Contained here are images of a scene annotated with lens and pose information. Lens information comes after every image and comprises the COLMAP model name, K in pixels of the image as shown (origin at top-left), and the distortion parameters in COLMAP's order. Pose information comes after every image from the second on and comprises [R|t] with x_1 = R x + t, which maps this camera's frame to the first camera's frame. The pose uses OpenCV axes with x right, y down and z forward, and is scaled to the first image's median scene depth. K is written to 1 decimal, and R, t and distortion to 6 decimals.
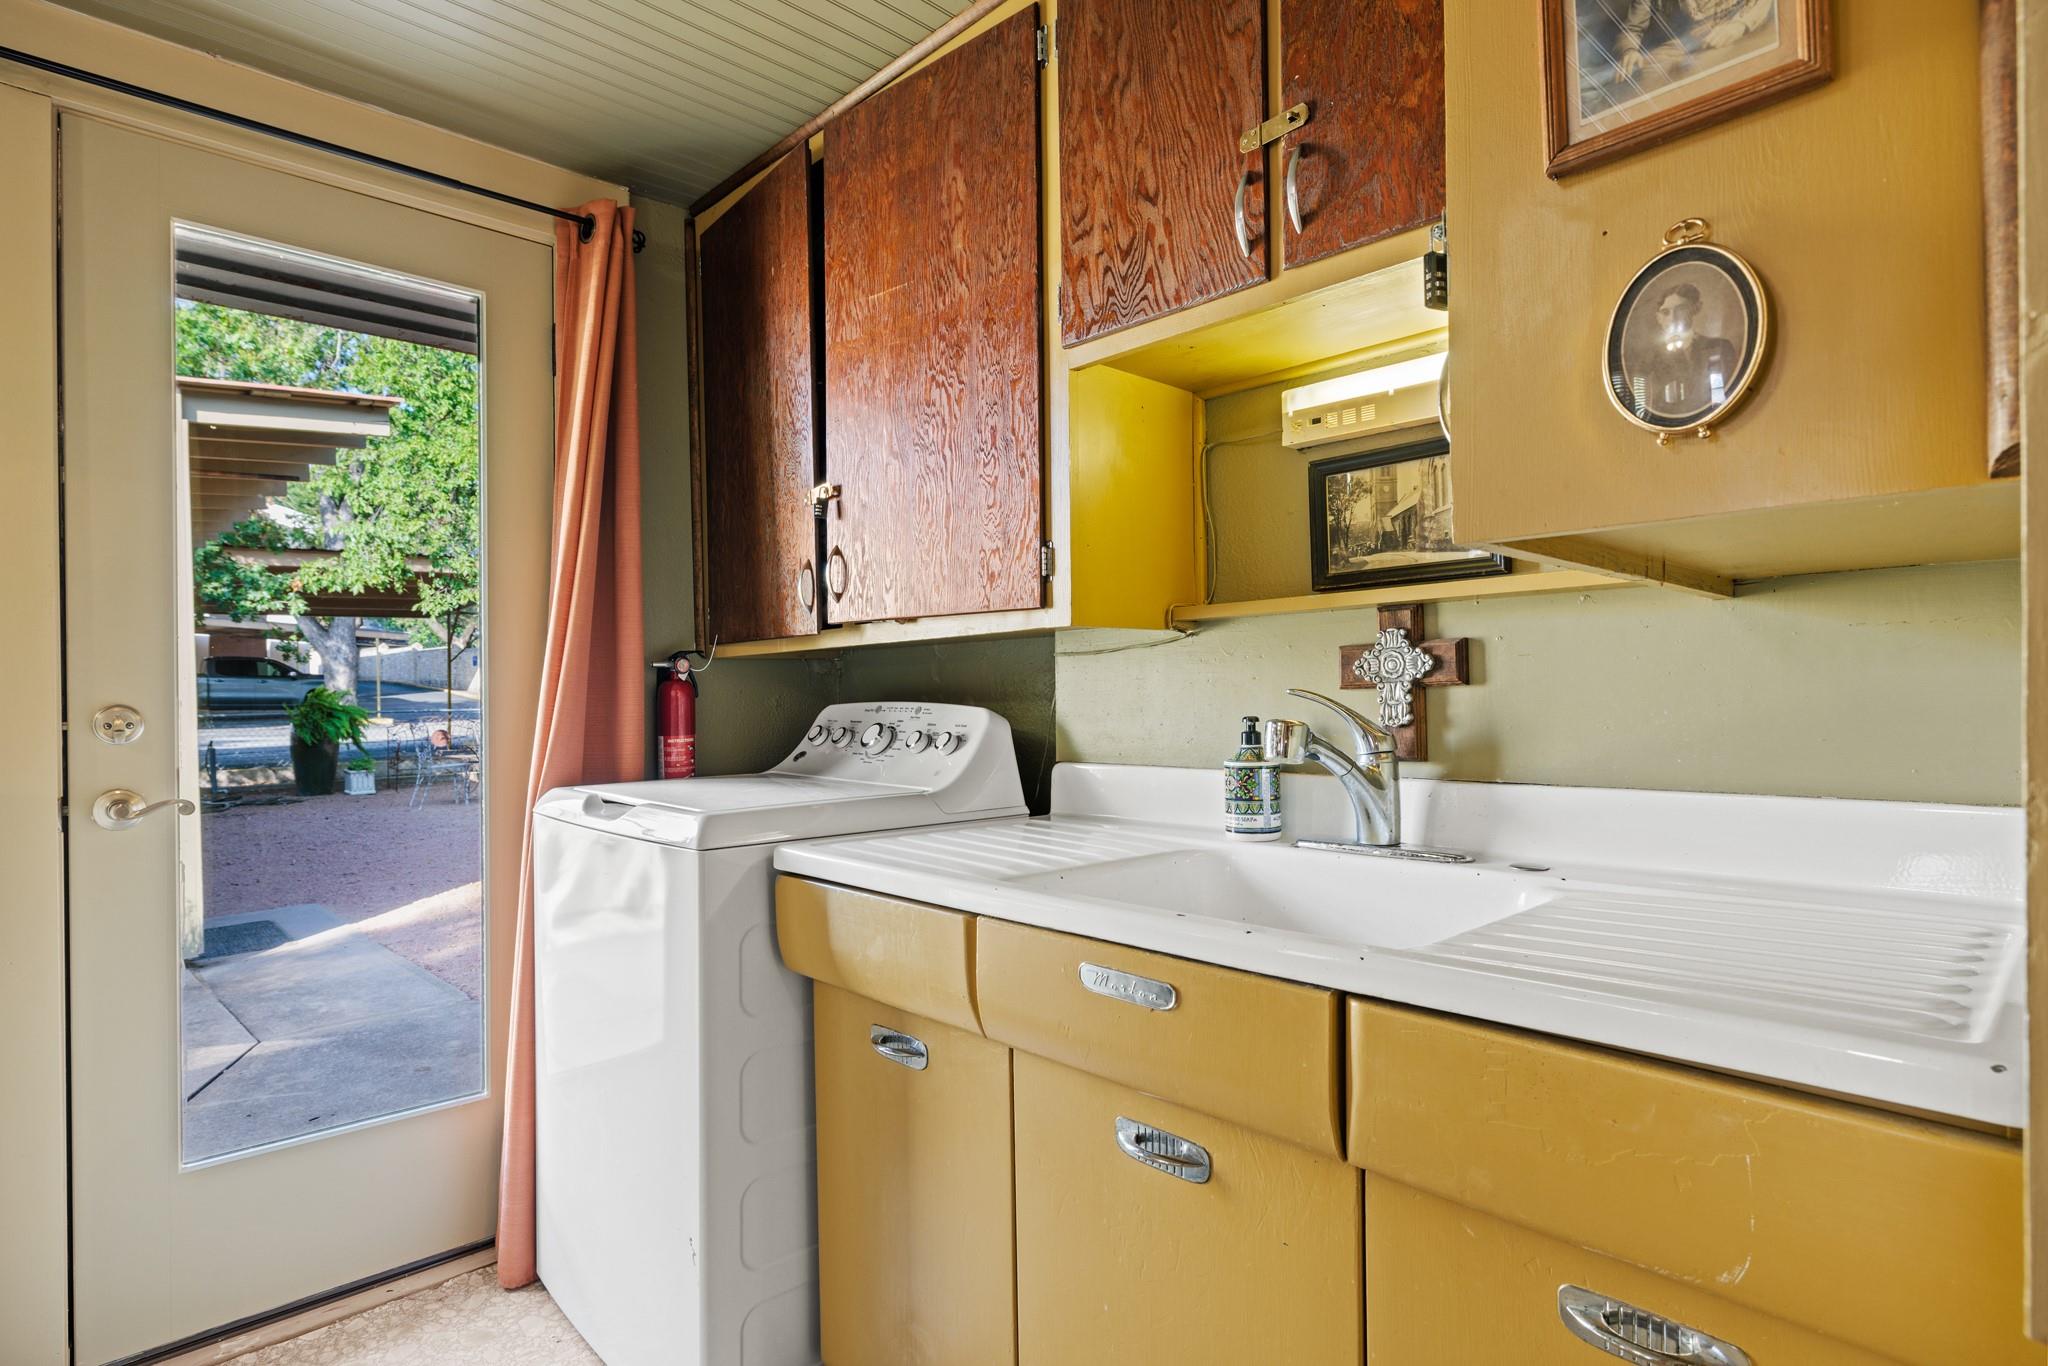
lens RADIAL K [[1035.4, 0, 1017.5], [0, 1035.4, 684.2], [0, 0, 1]] dist [0.006033, 0.000597]
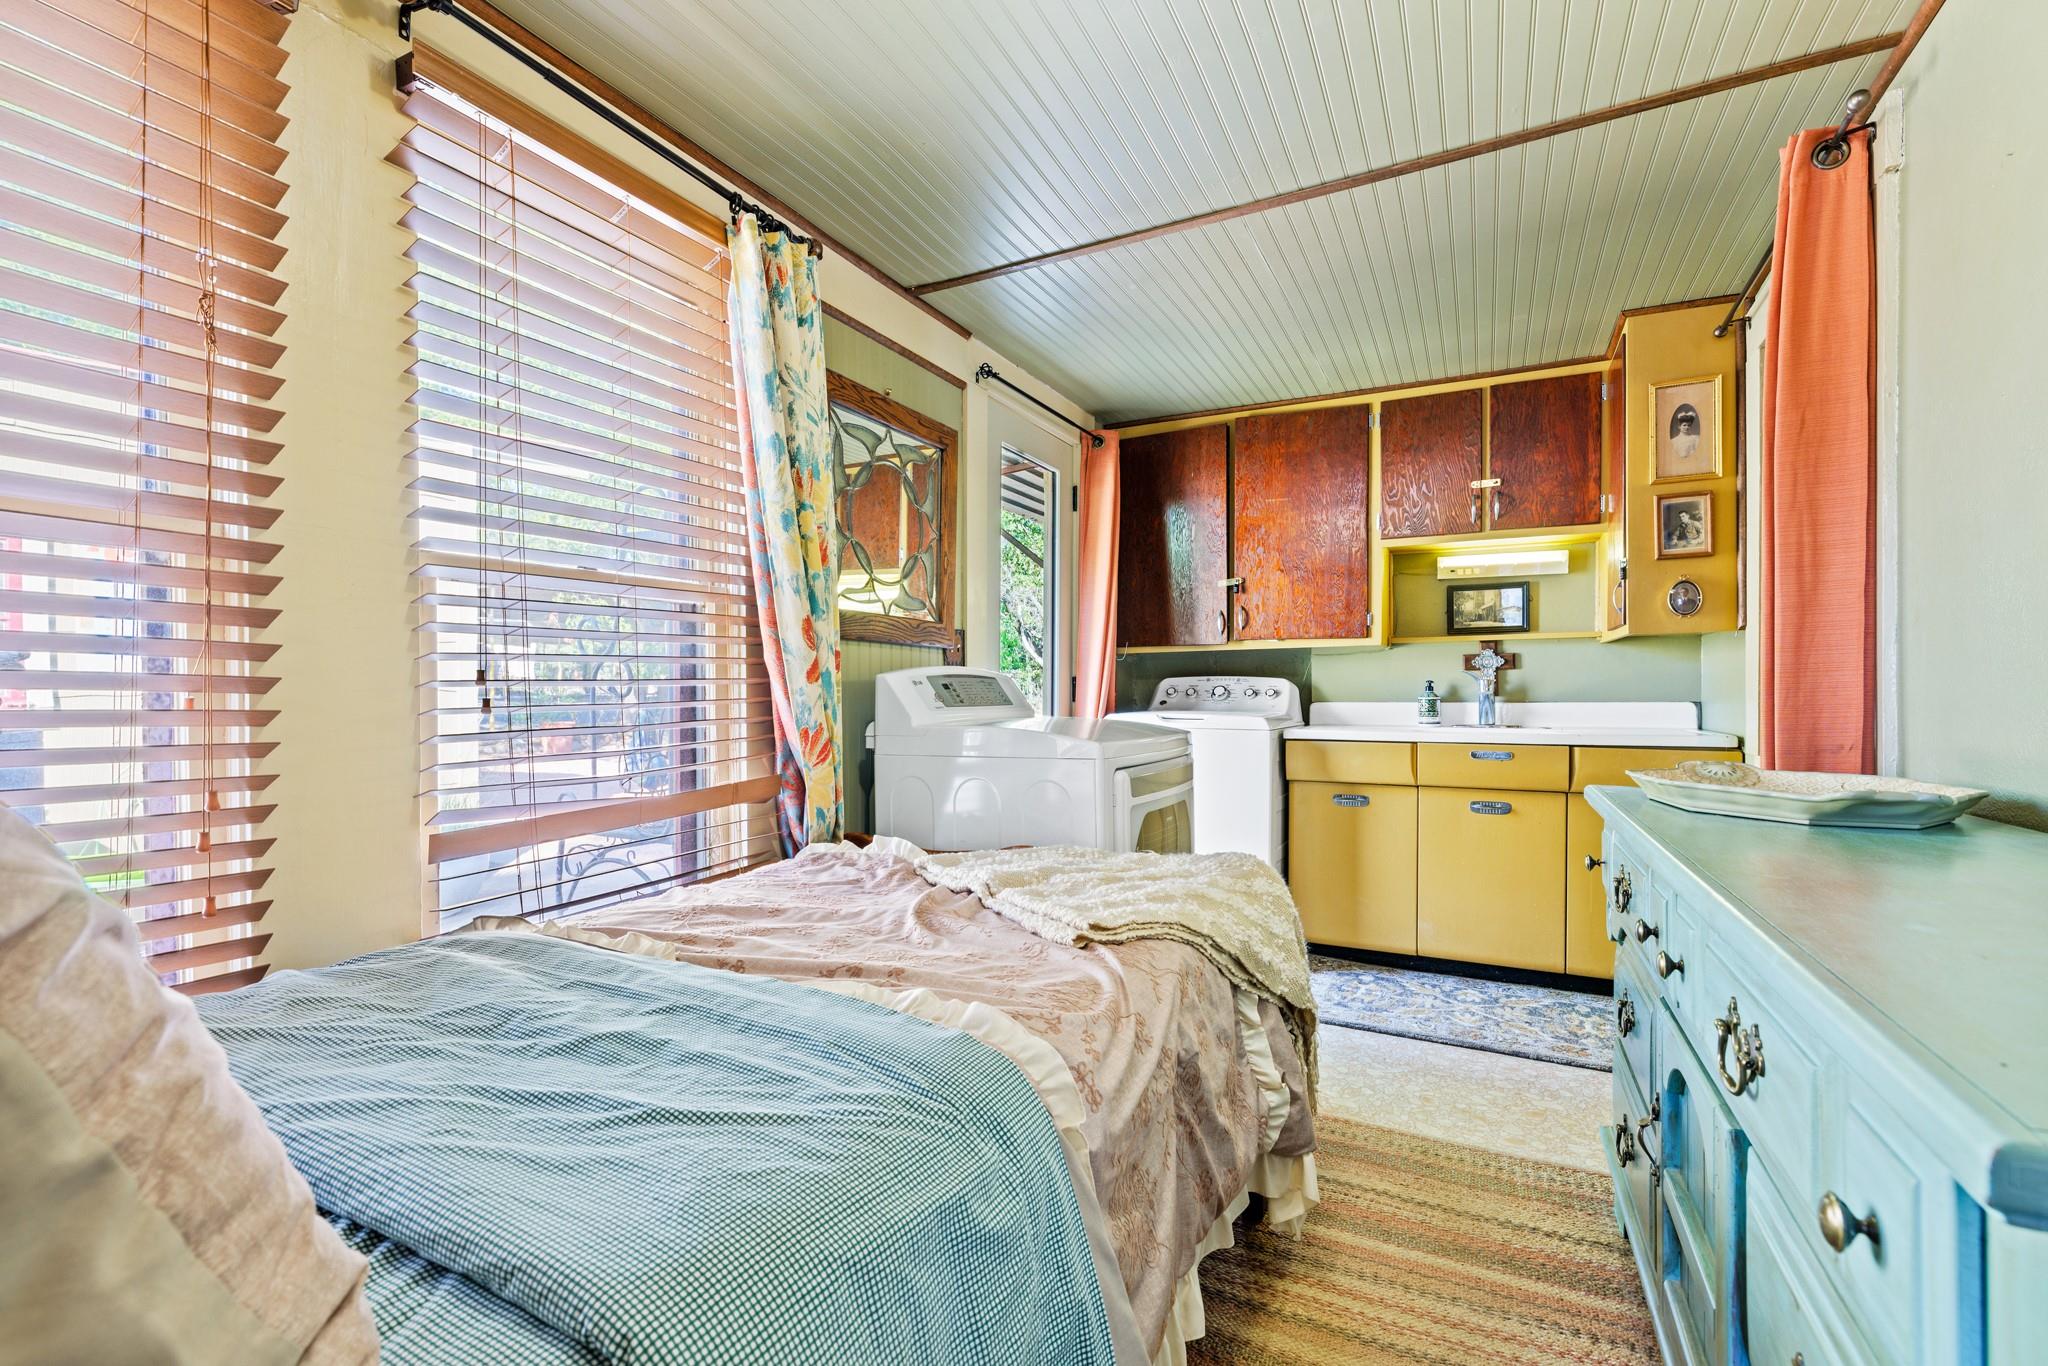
lens RADIAL K [[881.2, 0, 1025.1], [0, 881.2, 684.5], [0, 0, 1]] dist [-0.003036, -0.000121]
pose [[0.946286, 0.011828, 0.323115, -1.517288], [-0.011645, 0.999929, -0.002500, 0.059895], [-0.323122, -0.001396, 0.946356, -0.816787]]
